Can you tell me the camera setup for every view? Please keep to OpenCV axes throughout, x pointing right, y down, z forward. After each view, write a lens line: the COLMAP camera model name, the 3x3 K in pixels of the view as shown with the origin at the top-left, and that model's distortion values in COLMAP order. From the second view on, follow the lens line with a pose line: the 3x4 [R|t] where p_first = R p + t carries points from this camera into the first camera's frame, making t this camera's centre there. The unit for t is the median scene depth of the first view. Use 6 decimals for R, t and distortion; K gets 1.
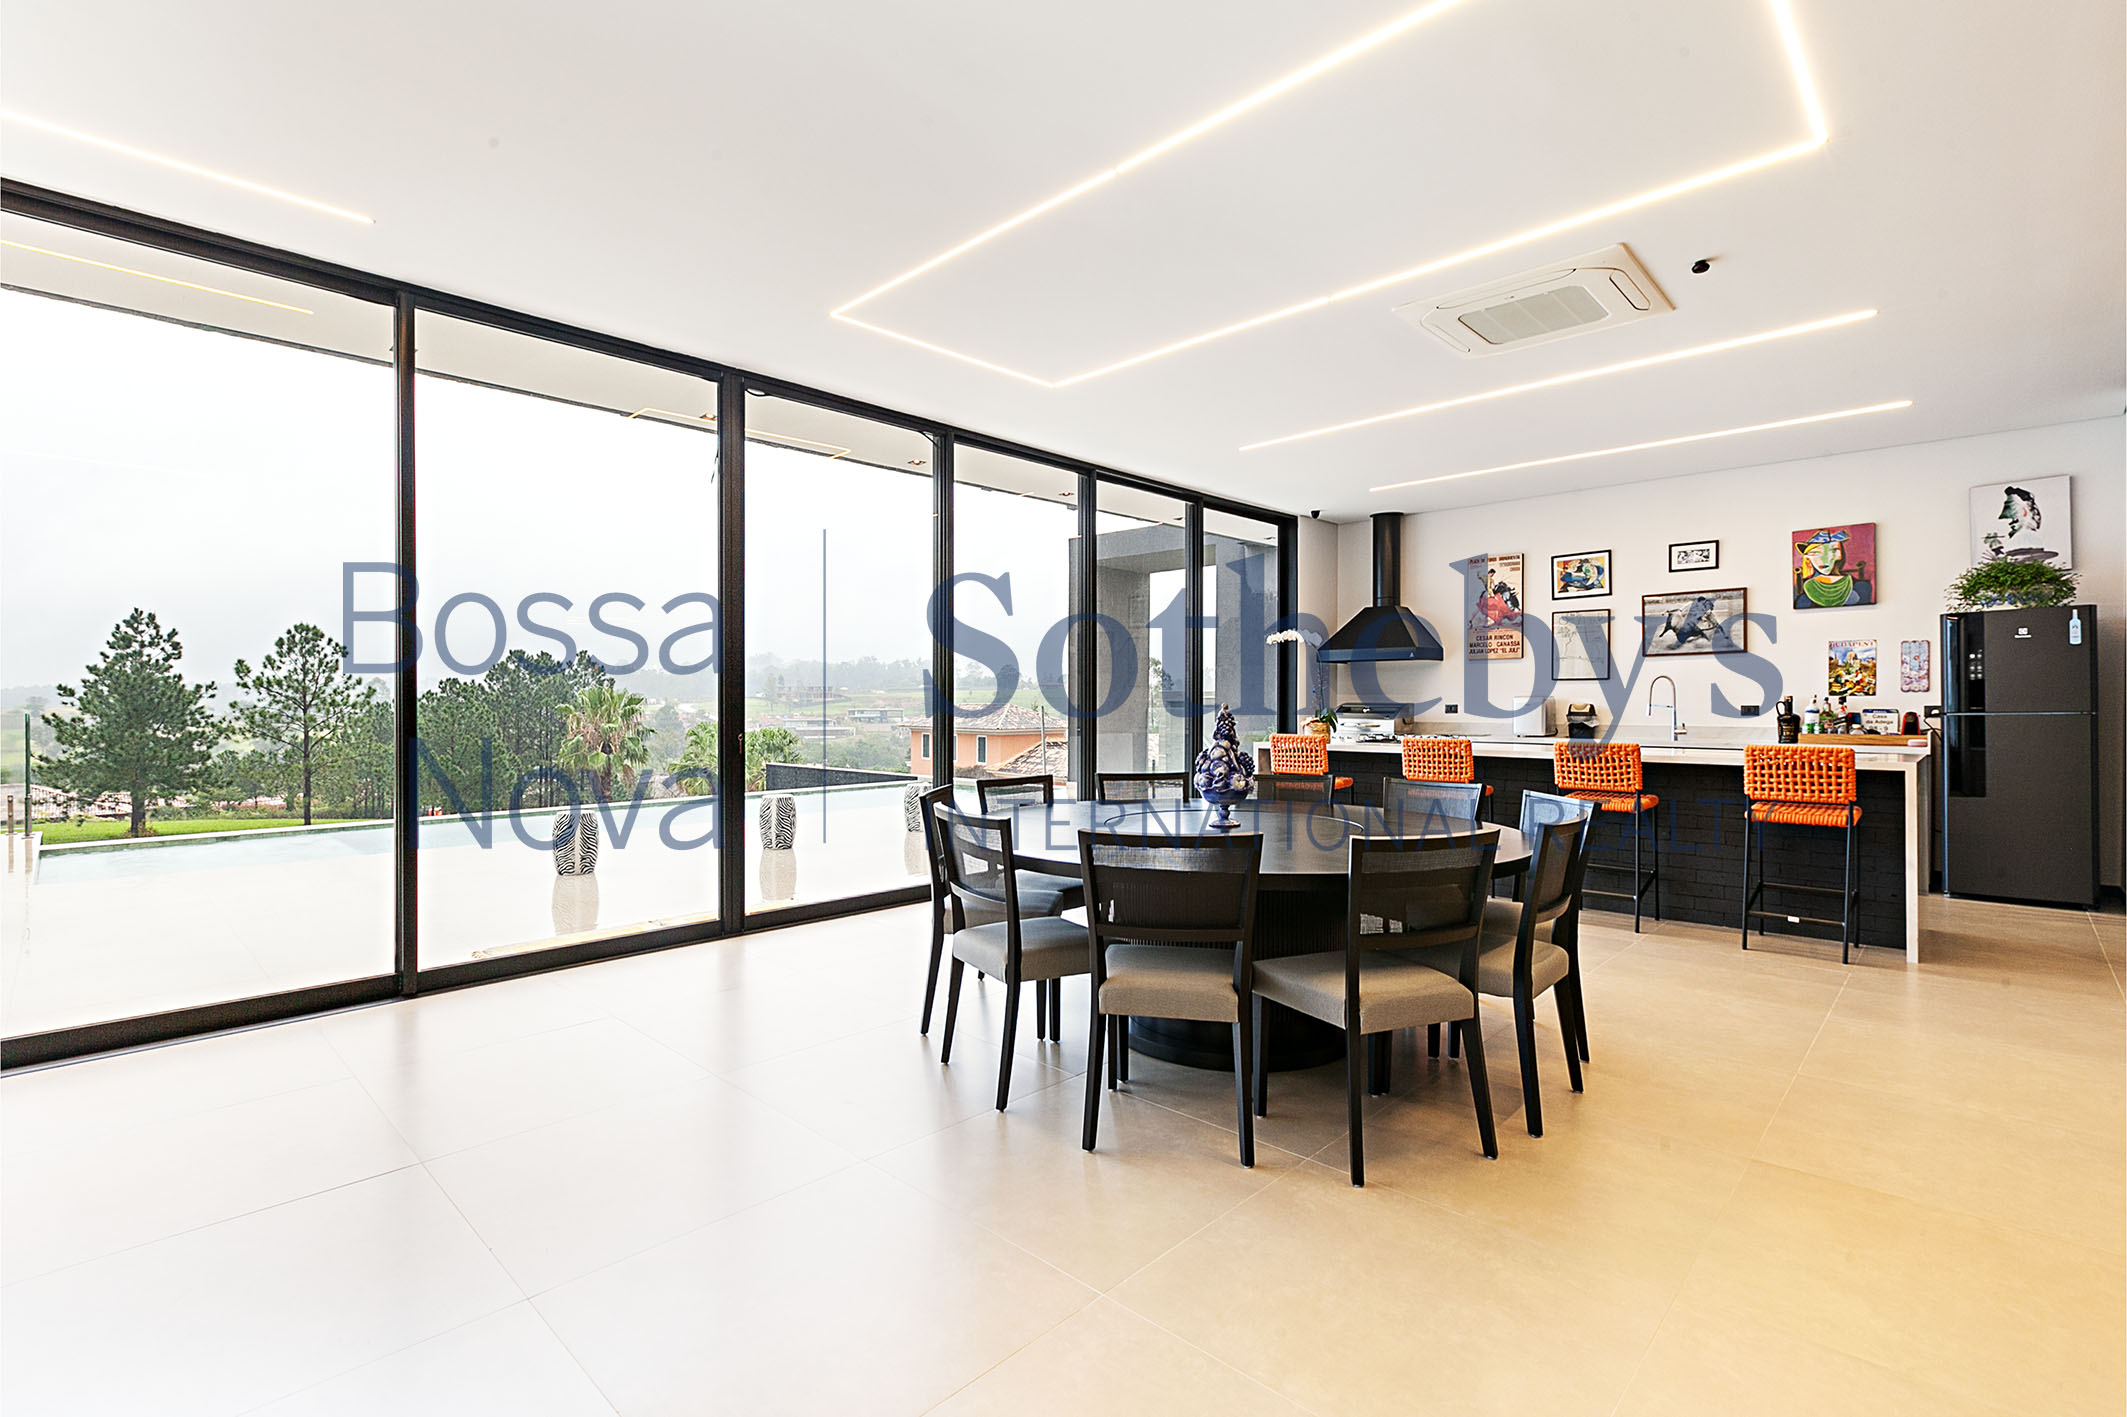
lens RADIAL K [[959.7, 0, 1057.6], [0, 959.7, 703.1], [0, 0, 1]] dist [0.003117, 0.000387]
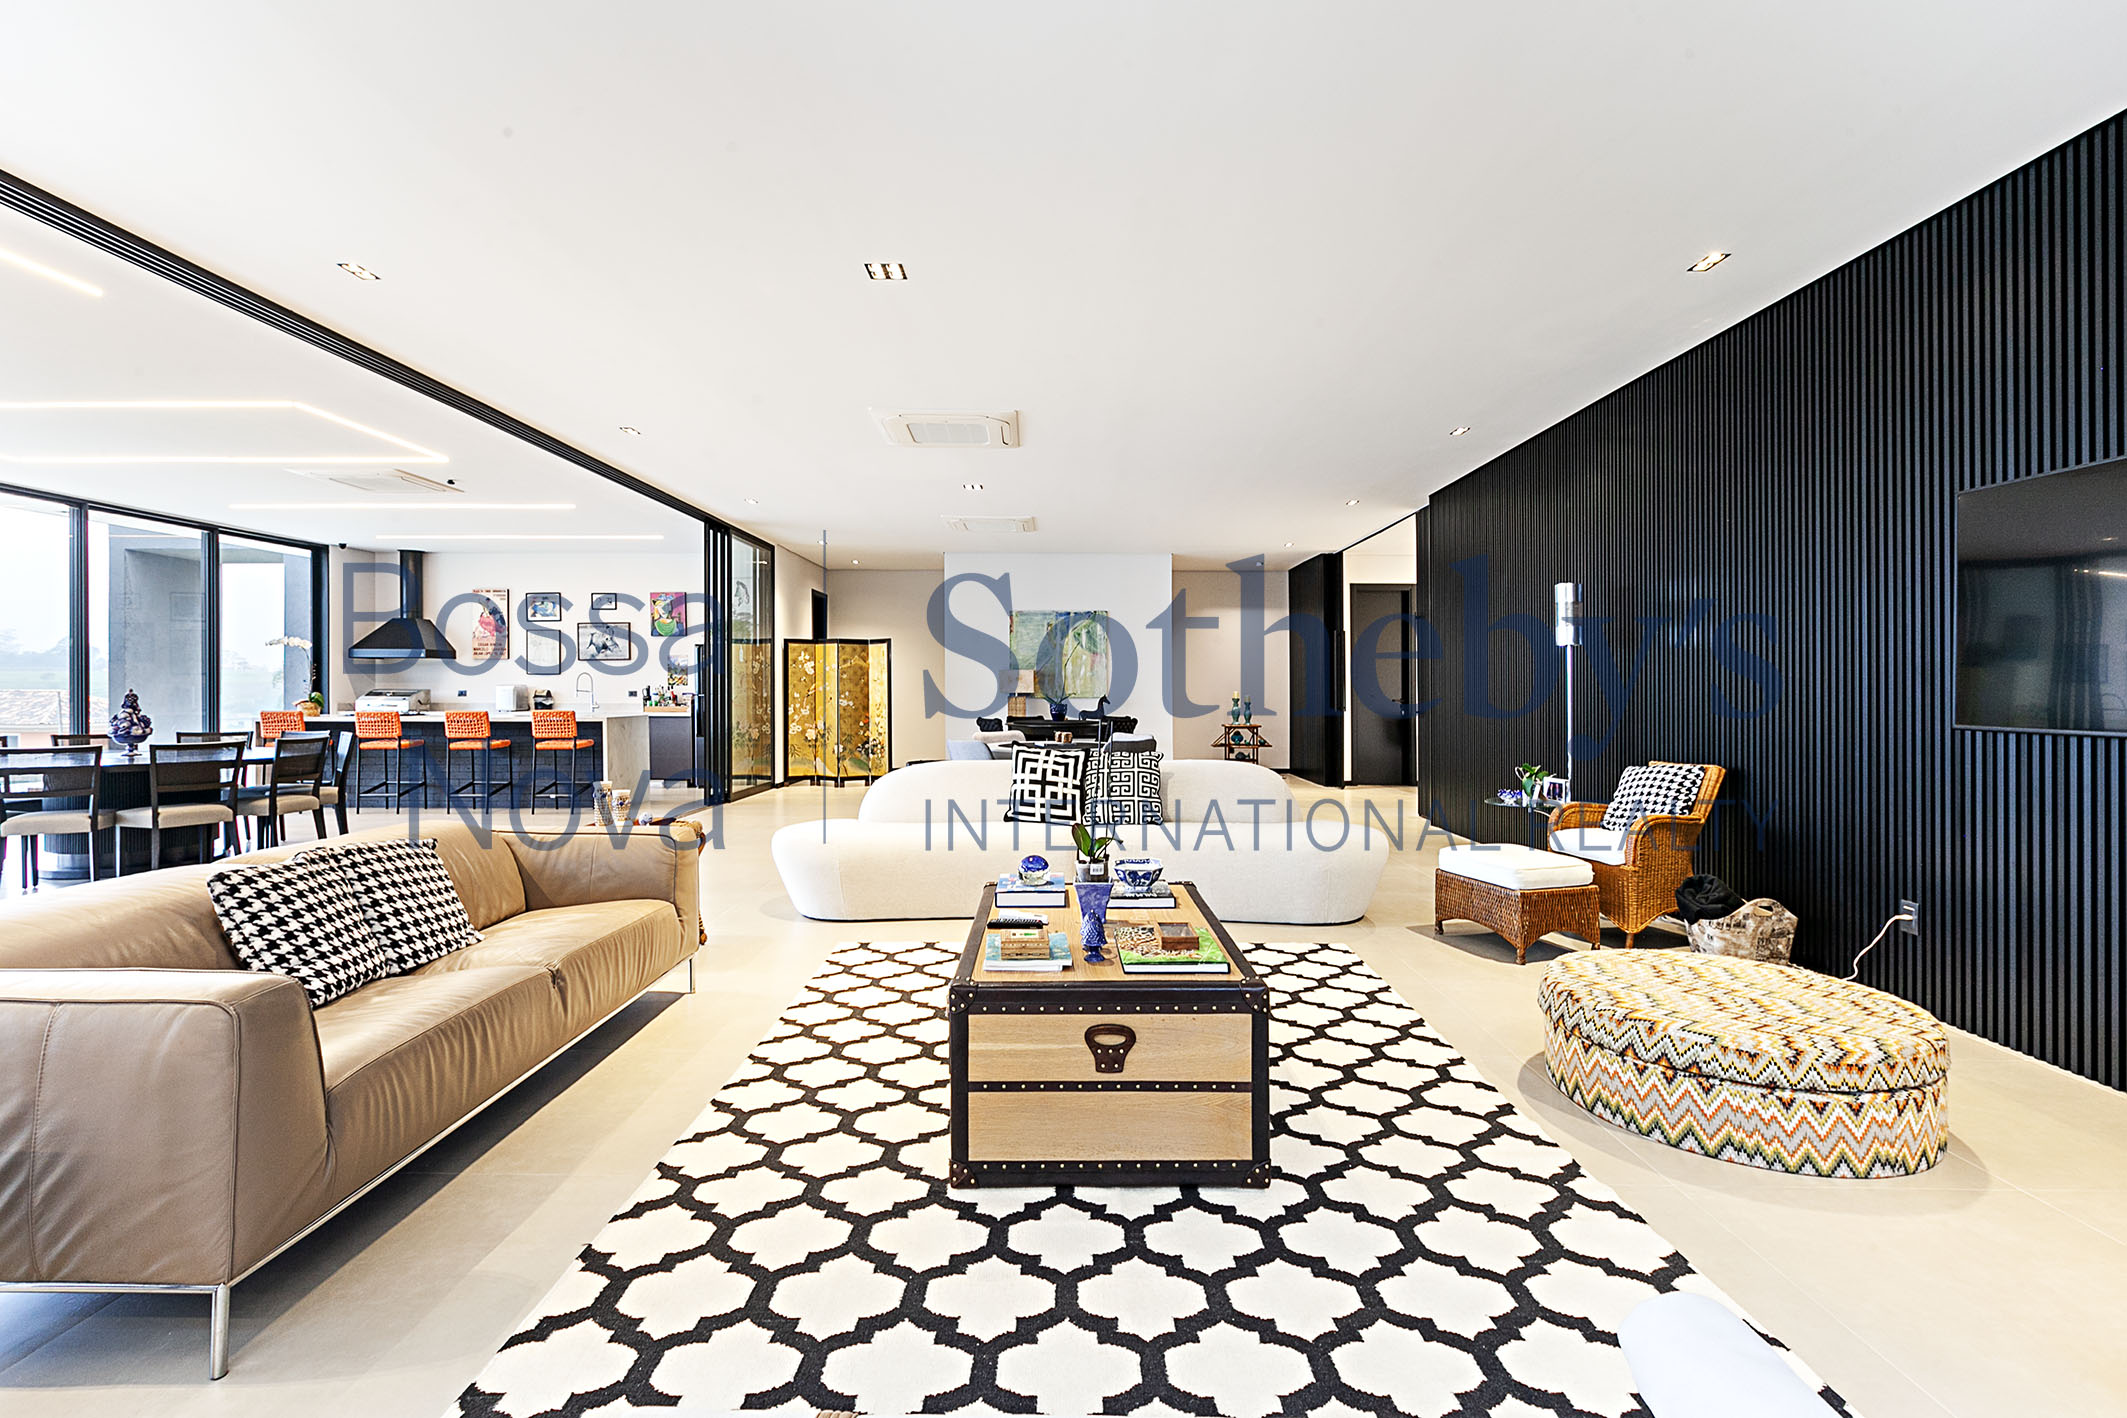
lens RADIAL K [[959.7, 0, 1065.9], [0, 959.7, 689.8], [0, 0, 1]] dist [0.003117, 0.000387]
pose [[0.737425, 0.004106, 0.675416, 0.133724], [-0.005155, 0.999987, -0.000451, -0.002147], [-0.675409, -0.003149, 0.737437, -0.805593]]
